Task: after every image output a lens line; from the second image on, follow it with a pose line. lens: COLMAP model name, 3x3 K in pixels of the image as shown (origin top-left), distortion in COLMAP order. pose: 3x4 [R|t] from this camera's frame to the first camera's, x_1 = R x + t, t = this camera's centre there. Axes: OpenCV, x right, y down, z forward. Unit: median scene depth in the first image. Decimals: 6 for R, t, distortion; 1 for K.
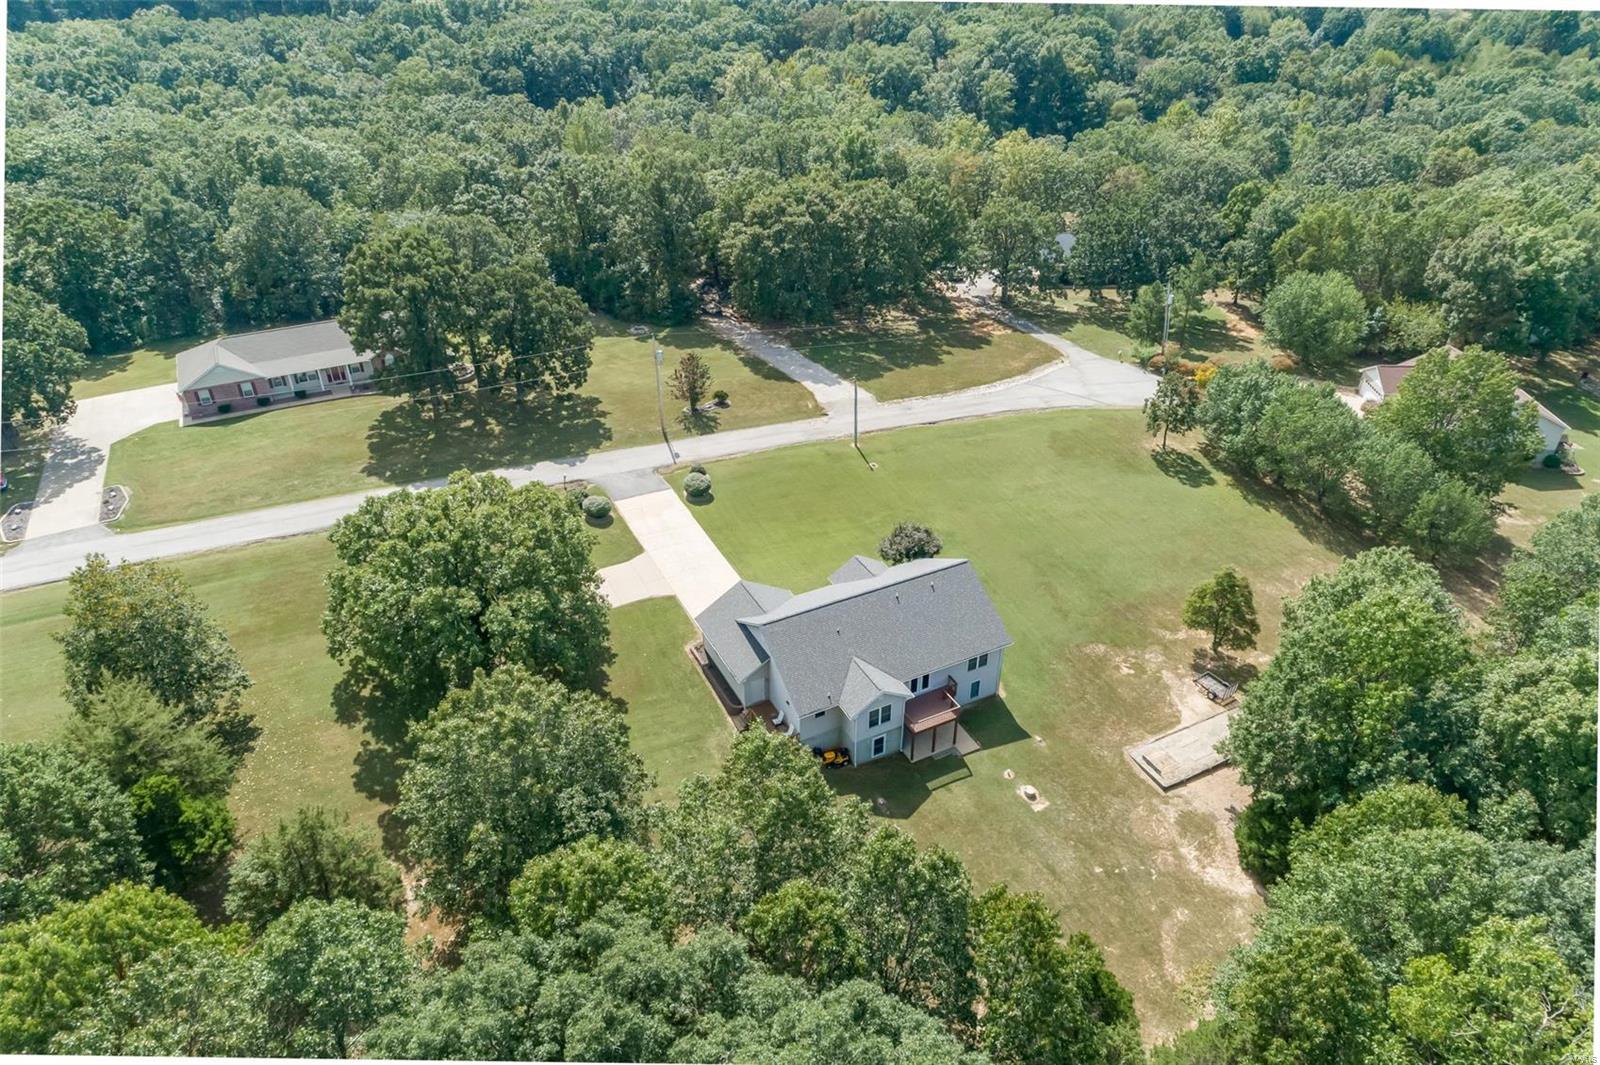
lens RADIAL K [[1070.9, 0, 800.0], [0, 1070.9, 532.5], [0, 0, 1]] dist [0.032791, 0.005347]
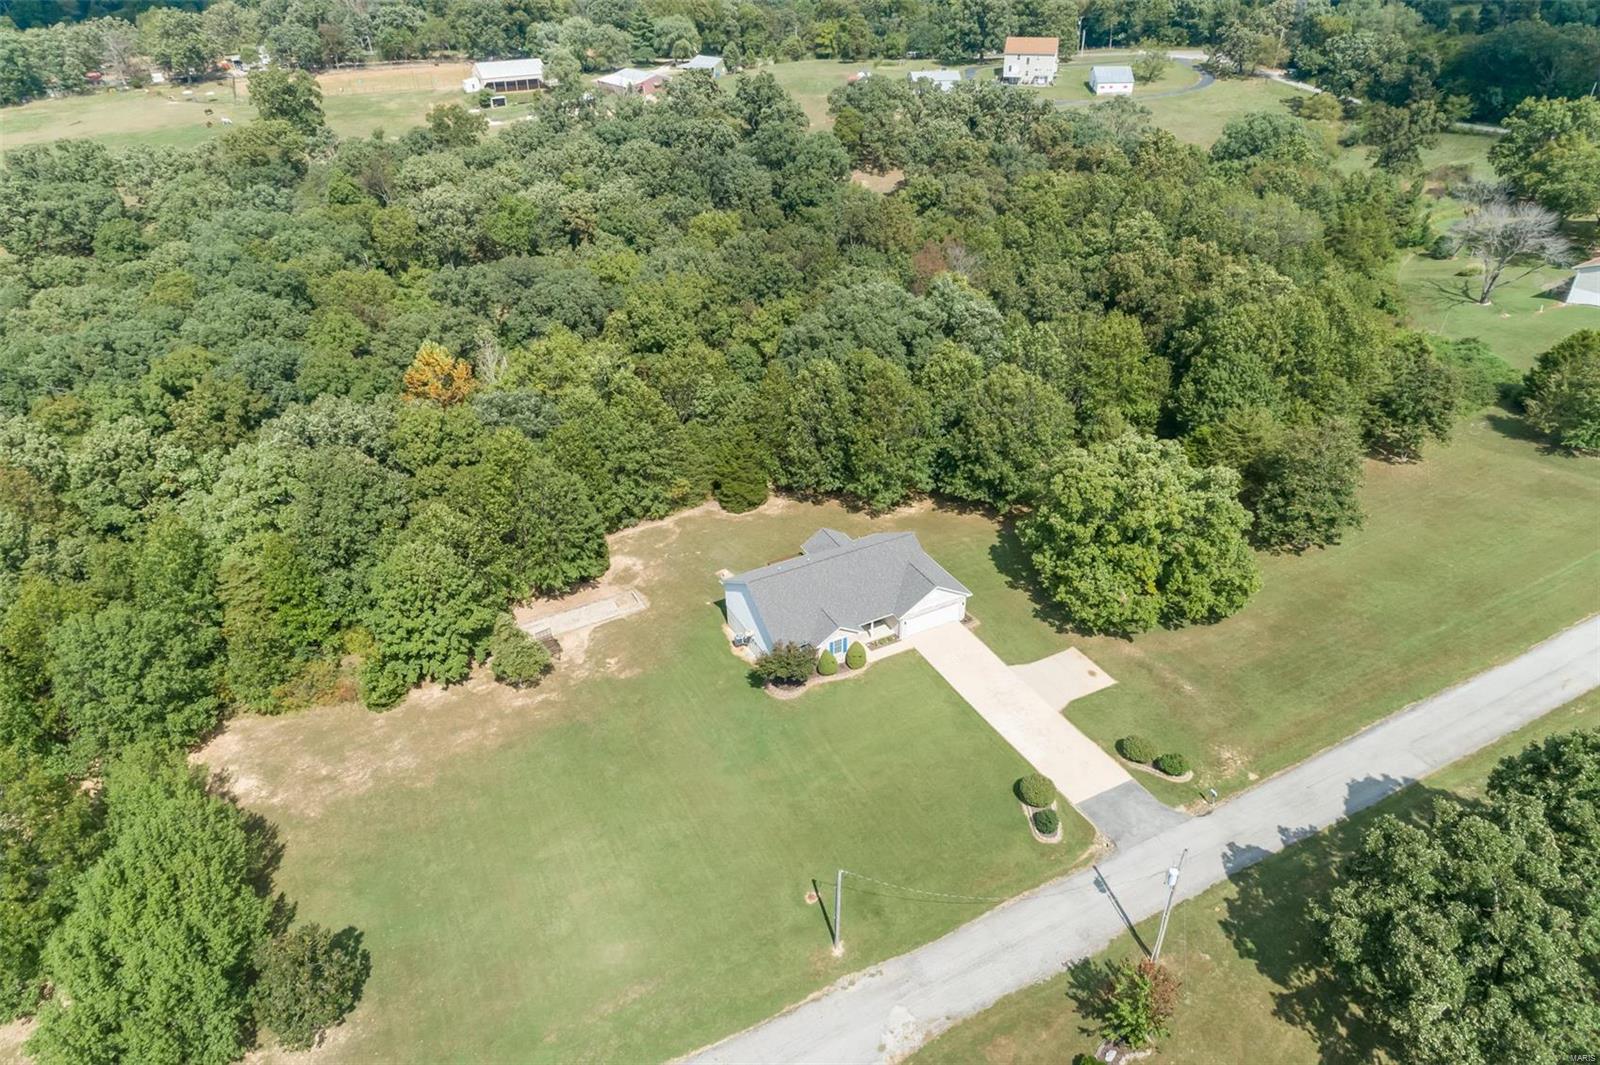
lens RADIAL K [[1080.3, 0, 800.0], [0, 1080.3, 532.5], [0, 0, 1]] dist [0.032244, 0.005275]
pose [[-0.999724, 0.023286, 0.003141, 0.062006], [0.012880, 0.431306, 0.902114, -0.722249], [0.019652, 0.901905, -0.431486, 0.991426]]
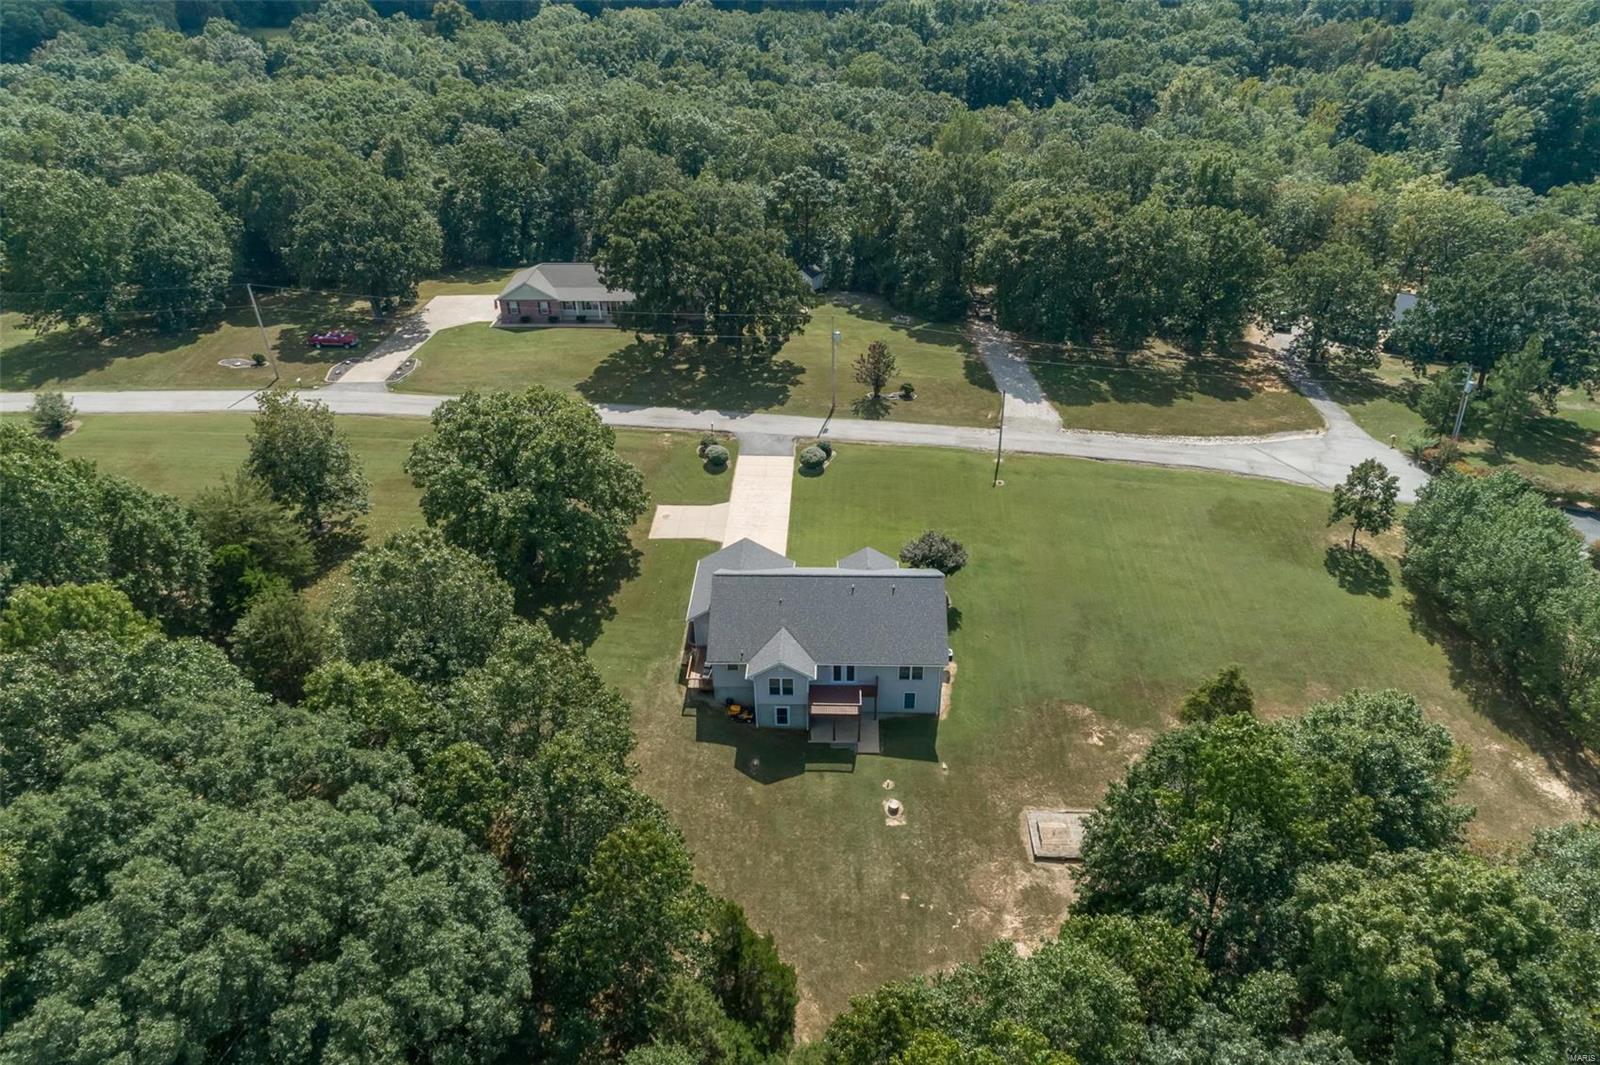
lens RADIAL K [[1070.9, 0, 800.0], [0, 1070.9, 532.5], [0, 0, 1]] dist [0.032791, 0.005347]
pose [[0.874361, 0.251159, -0.415226, 0.300021], [-0.252721, 0.966129, 0.052219, -0.021307], [0.414277, 0.059278, 0.908218, 0.026163]]
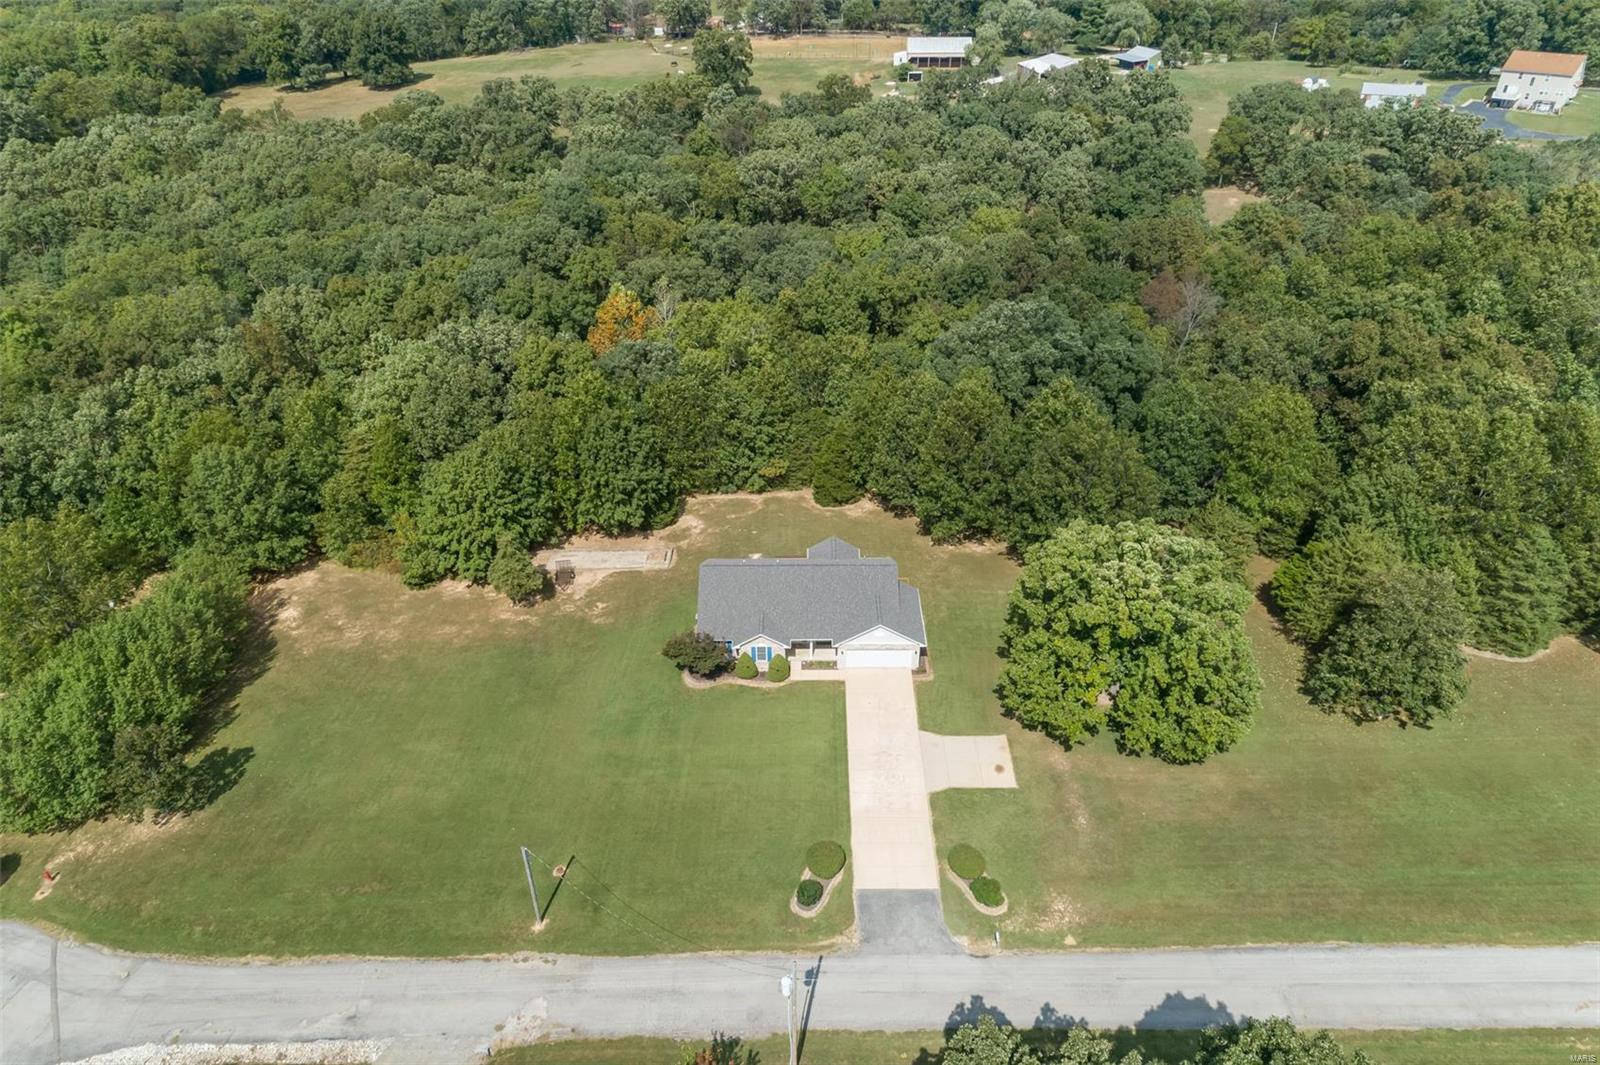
lens RADIAL K [[1080.3, 0, 800.0], [0, 1080.3, 532.5], [0, 0, 1]] dist [0.032244, 0.005275]
pose [[-0.889012, -0.234727, 0.393143, -0.270050], [0.257008, 0.454795, 0.852707, -0.659879], [-0.378953, 0.859107, -0.343991, 0.905505]]
